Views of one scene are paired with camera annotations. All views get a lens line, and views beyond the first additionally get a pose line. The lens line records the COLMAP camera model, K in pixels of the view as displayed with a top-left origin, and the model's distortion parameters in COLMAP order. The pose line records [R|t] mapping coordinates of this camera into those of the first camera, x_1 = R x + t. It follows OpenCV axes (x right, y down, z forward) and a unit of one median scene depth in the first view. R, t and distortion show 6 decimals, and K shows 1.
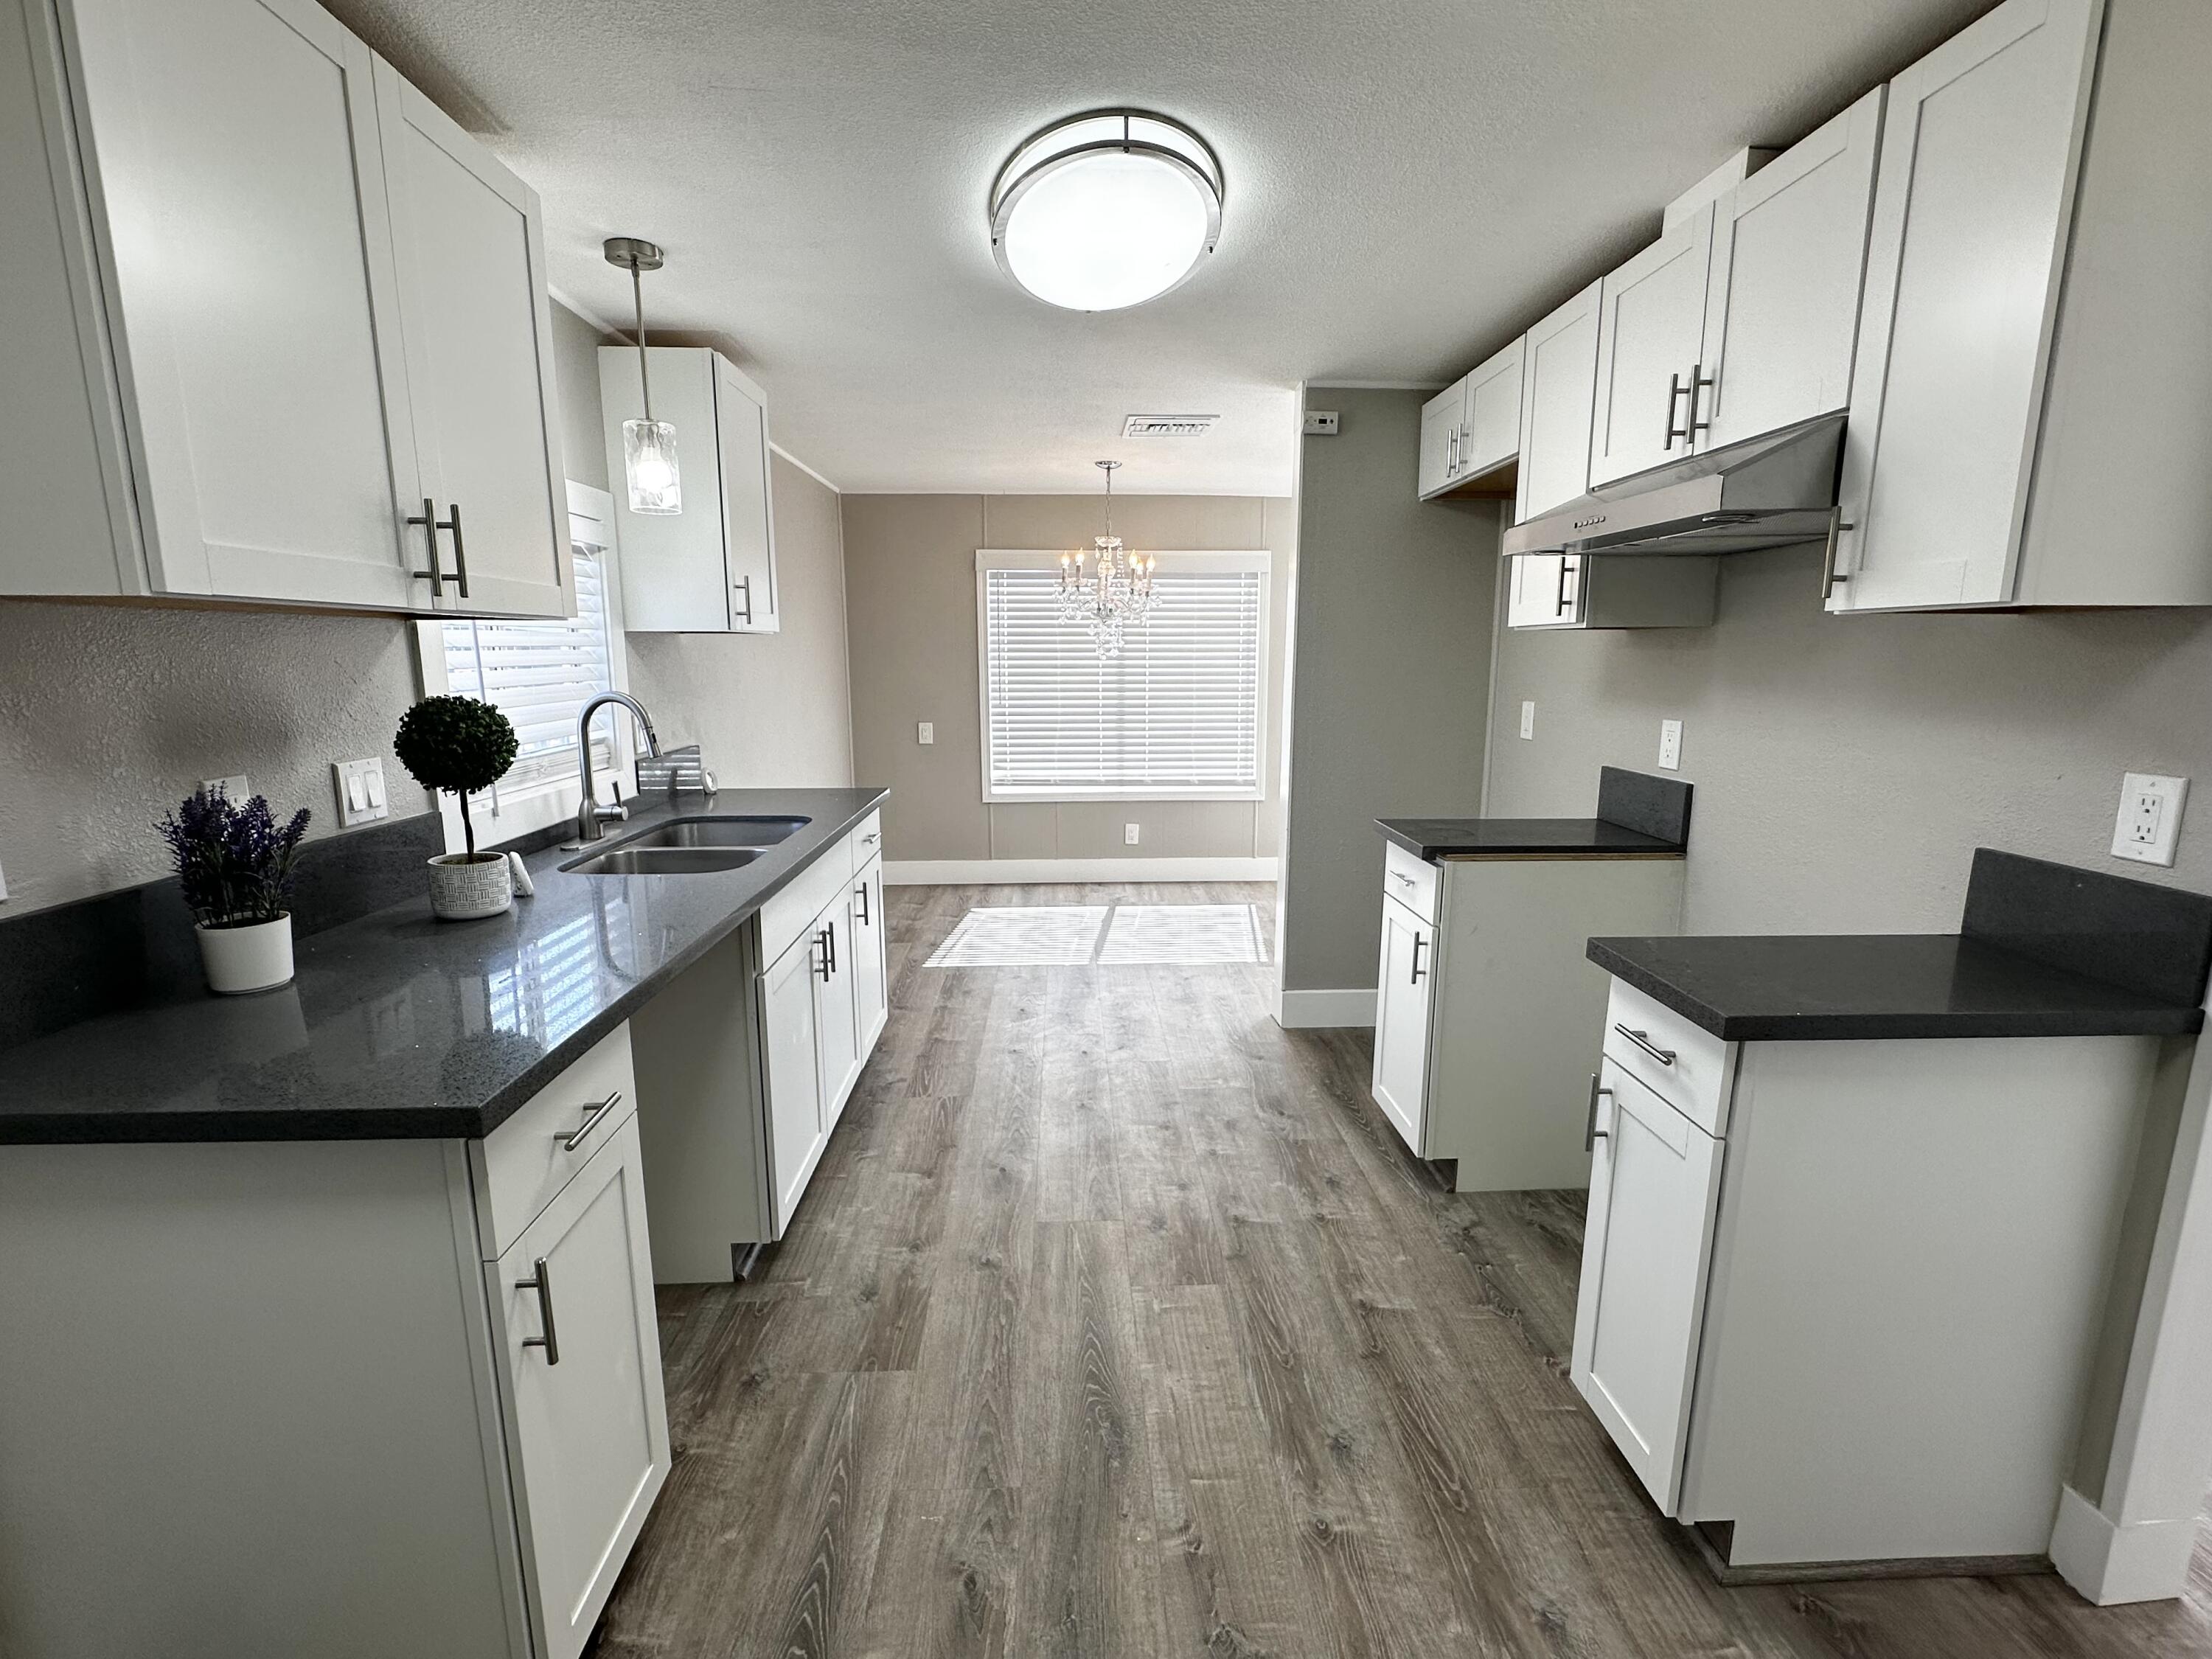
lens RADIAL K [[989.4, 0, 1108.3], [0, 989.4, 836.2], [0, 0, 1]] dist [-0.002291, 0.000120]
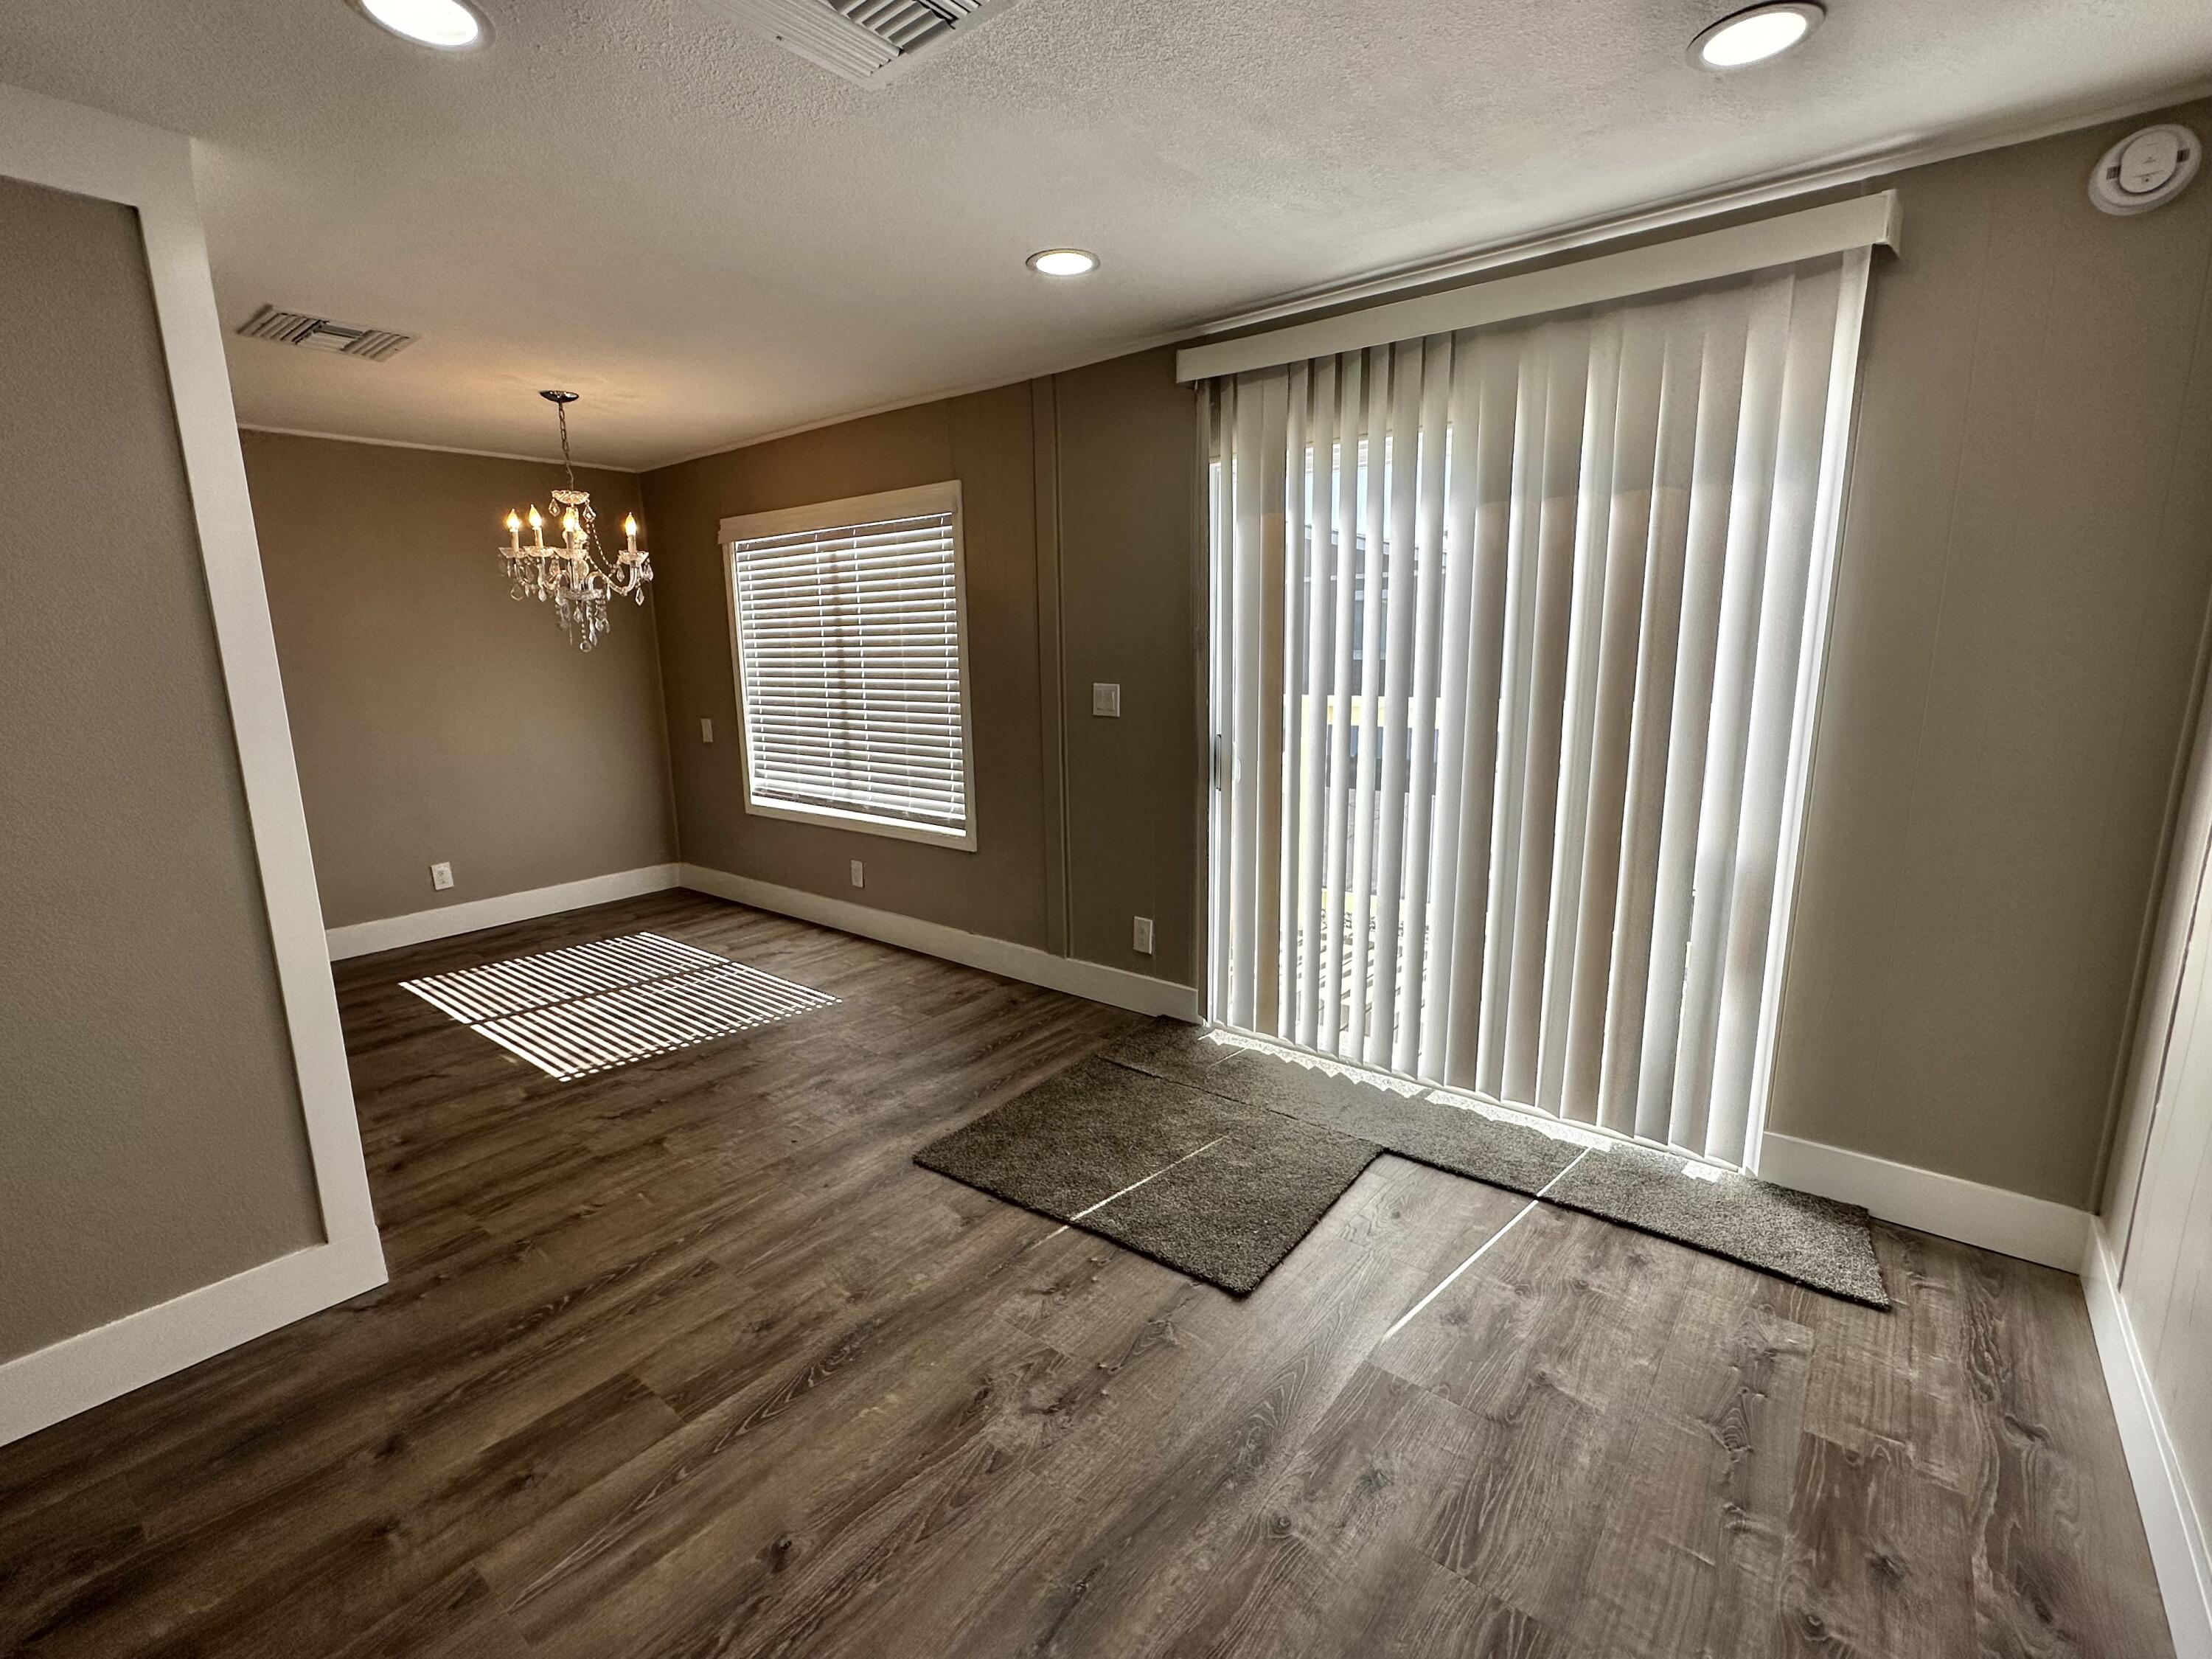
lens RADIAL K [[989.4, 0, 1108.3], [0, 989.4, 836.2], [0, 0, 1]] dist [-0.002291, 0.000120]
pose [[0.752274, 0.116362, -0.648493, 1.593763], [-0.106493, 0.992813, 0.054610, -0.225293], [0.650187, 0.027978, 0.759259, 1.302615]]
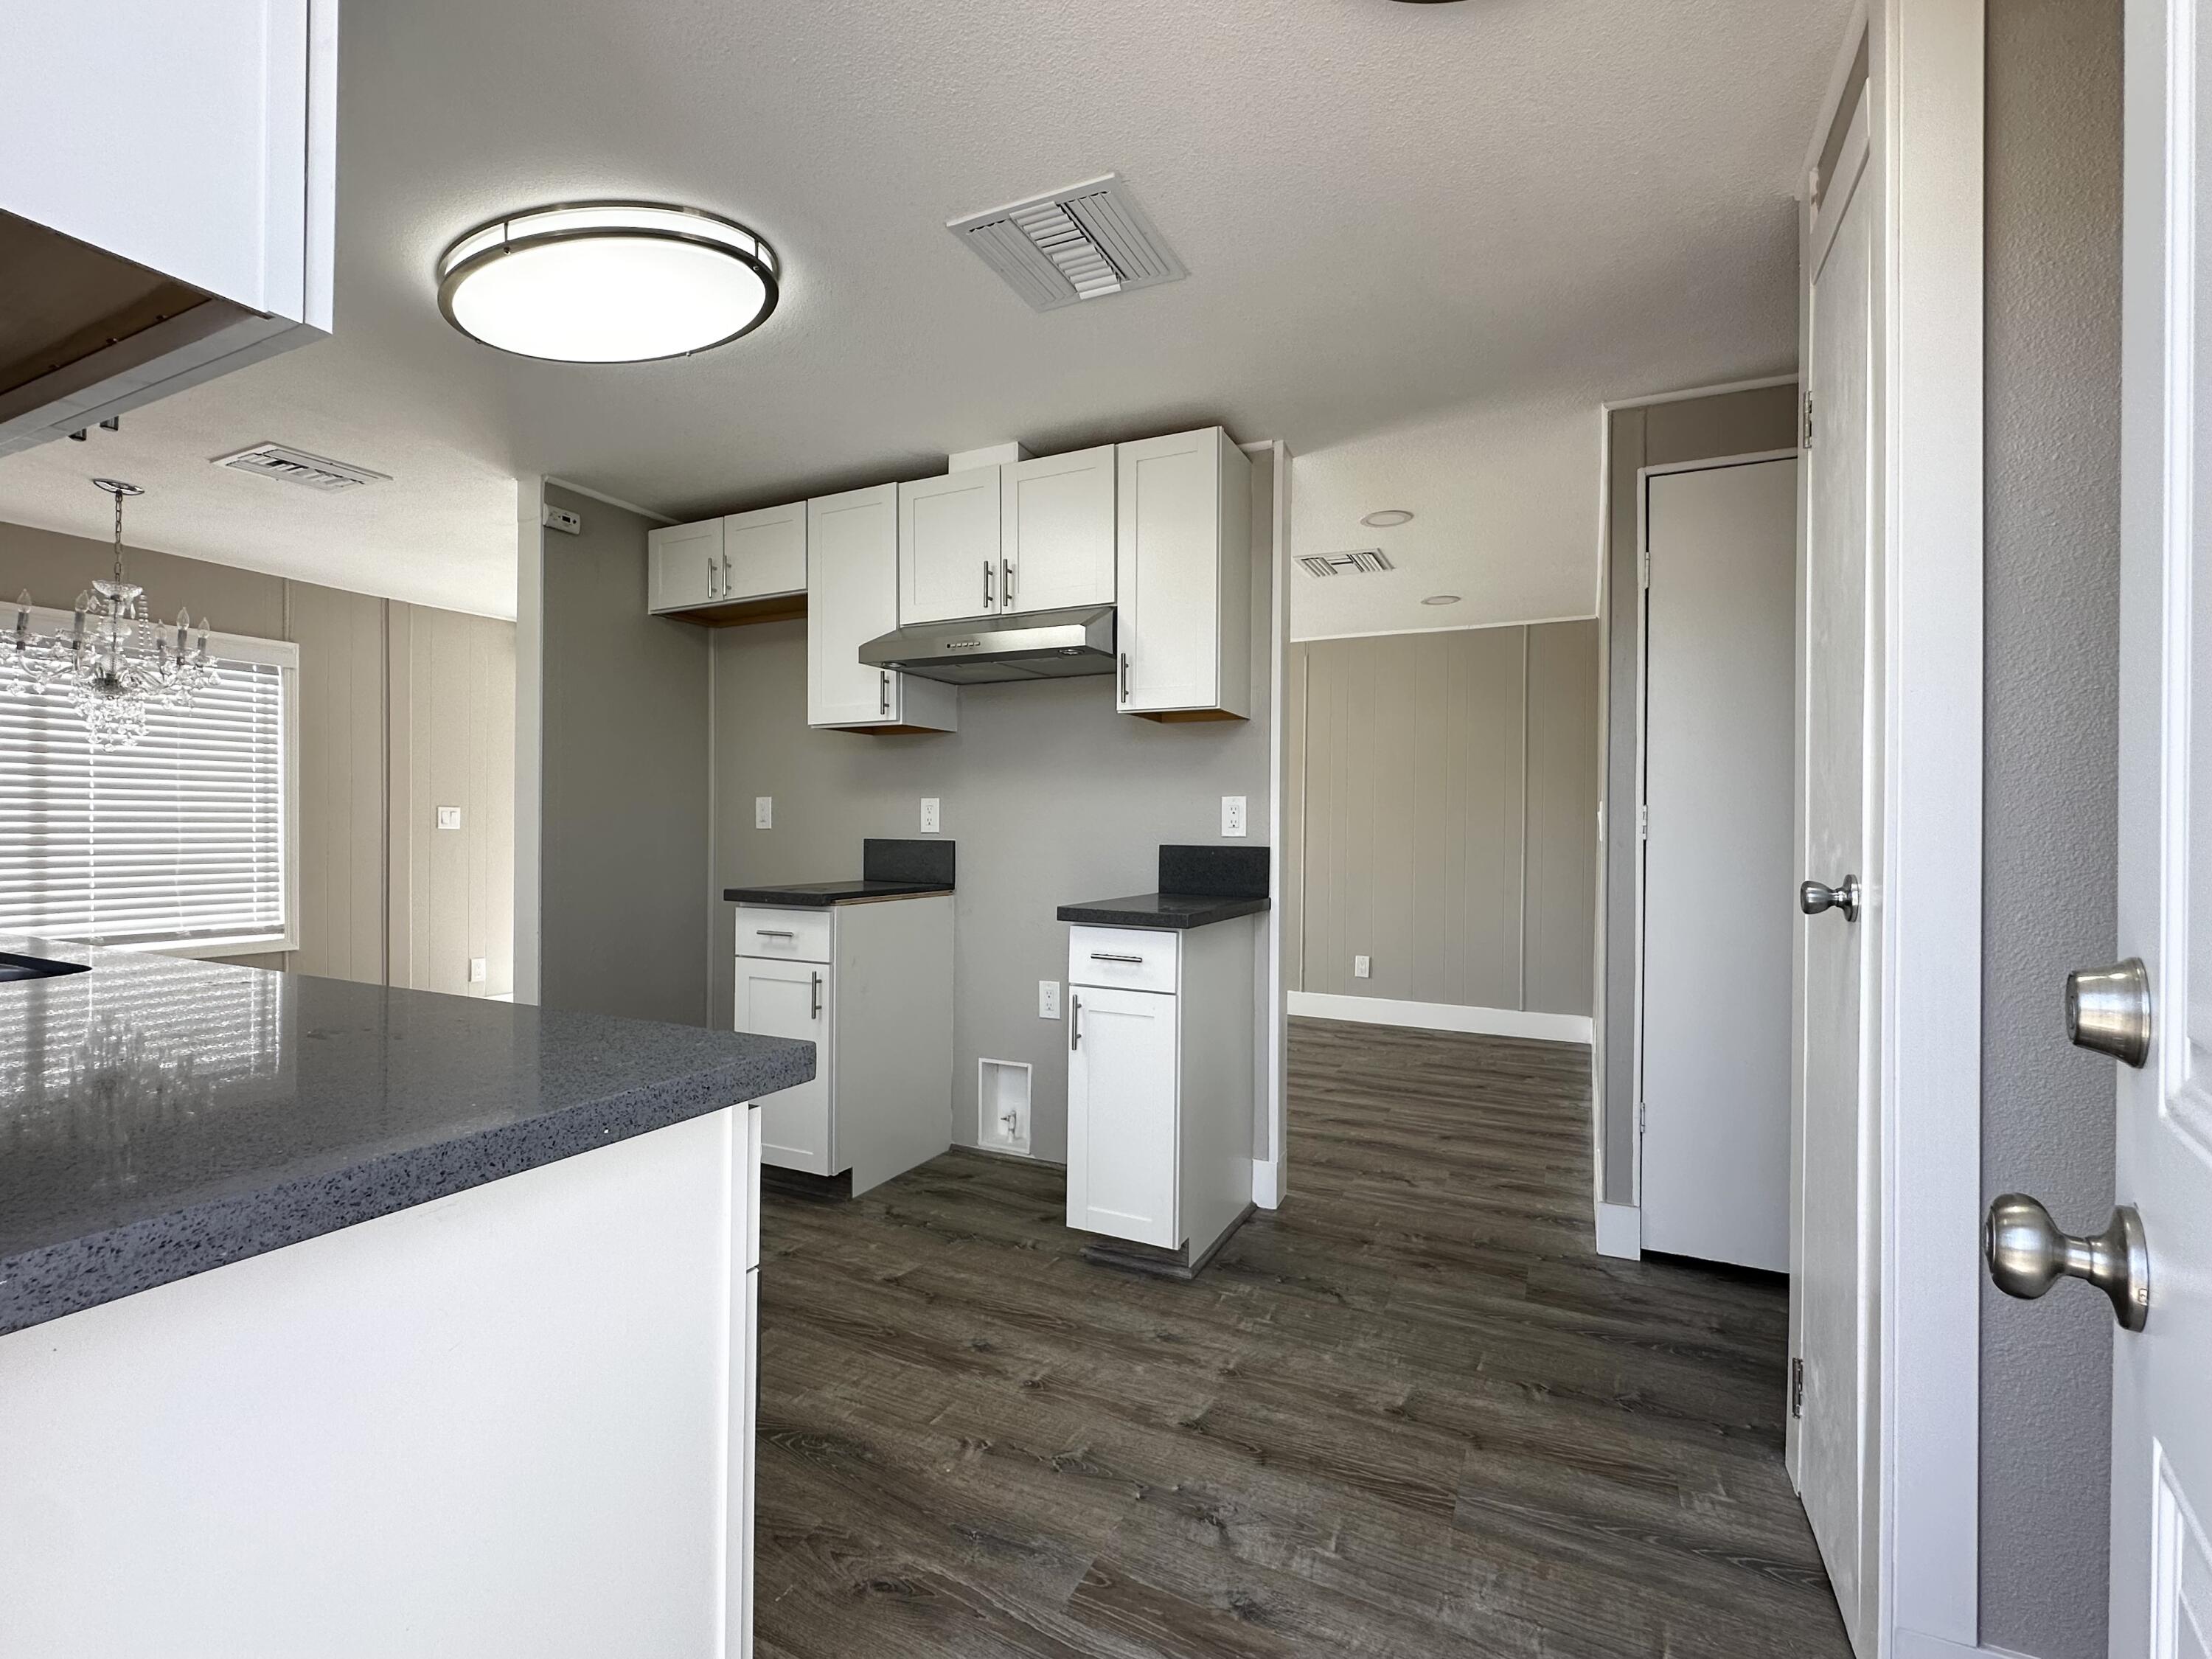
lens RADIAL K [[989.4, 0, 1108.3], [0, 989.4, 836.2], [0, 0, 1]] dist [-0.002291, 0.000120]
pose [[0.474126, -0.004791, 0.880444, -0.548282], [0.154590, 0.984904, -0.077889, 0.085205], [-0.866779, 0.173037, 0.467709, 0.137452]]
